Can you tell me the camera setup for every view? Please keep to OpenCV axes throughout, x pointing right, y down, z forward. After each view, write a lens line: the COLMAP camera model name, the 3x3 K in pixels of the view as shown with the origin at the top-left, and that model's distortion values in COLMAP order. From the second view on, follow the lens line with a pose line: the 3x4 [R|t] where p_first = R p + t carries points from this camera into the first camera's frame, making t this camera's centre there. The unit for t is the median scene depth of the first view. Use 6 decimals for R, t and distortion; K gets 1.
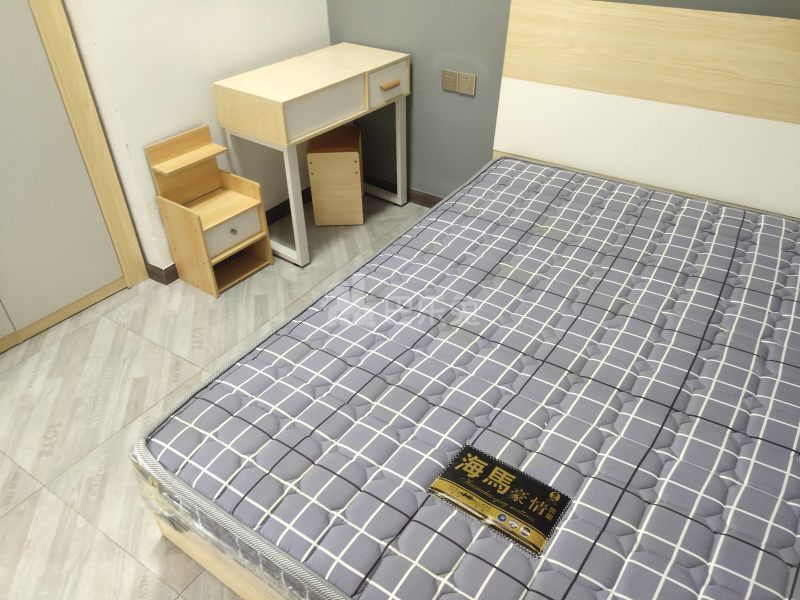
lens RADIAL K [[610.8, 0, 396.5], [0, 610.8, 301.5], [0, 0, 1]] dist [0.030405, -0.002185]
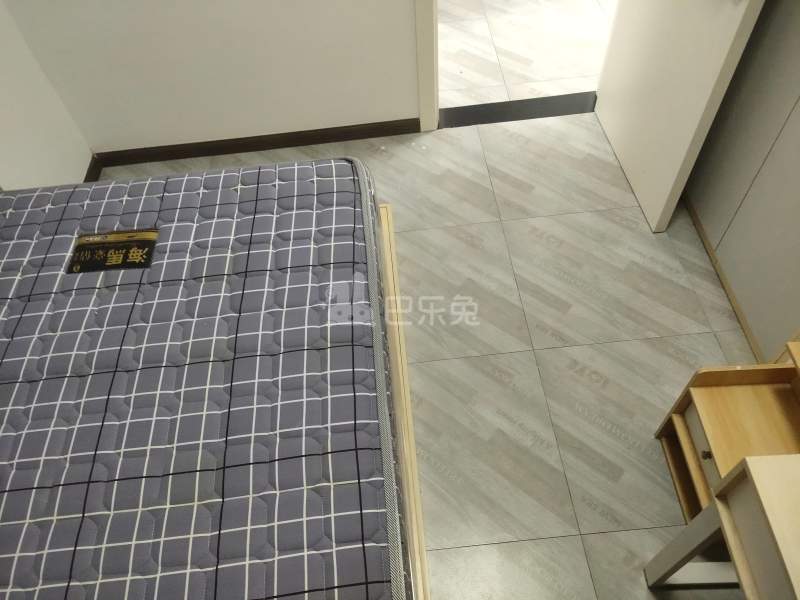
lens RADIAL K [[613.5, 0, 400.0], [0, 613.5, 300.0], [0, 0, 1]] dist [0.033409, -0.000497]
pose [[-0.772582, 0.550212, -0.316835, 0.099556], [-0.306253, 0.114188, 0.945077, -0.760699], [0.556172, 0.827180, 0.080285, 0.796858]]
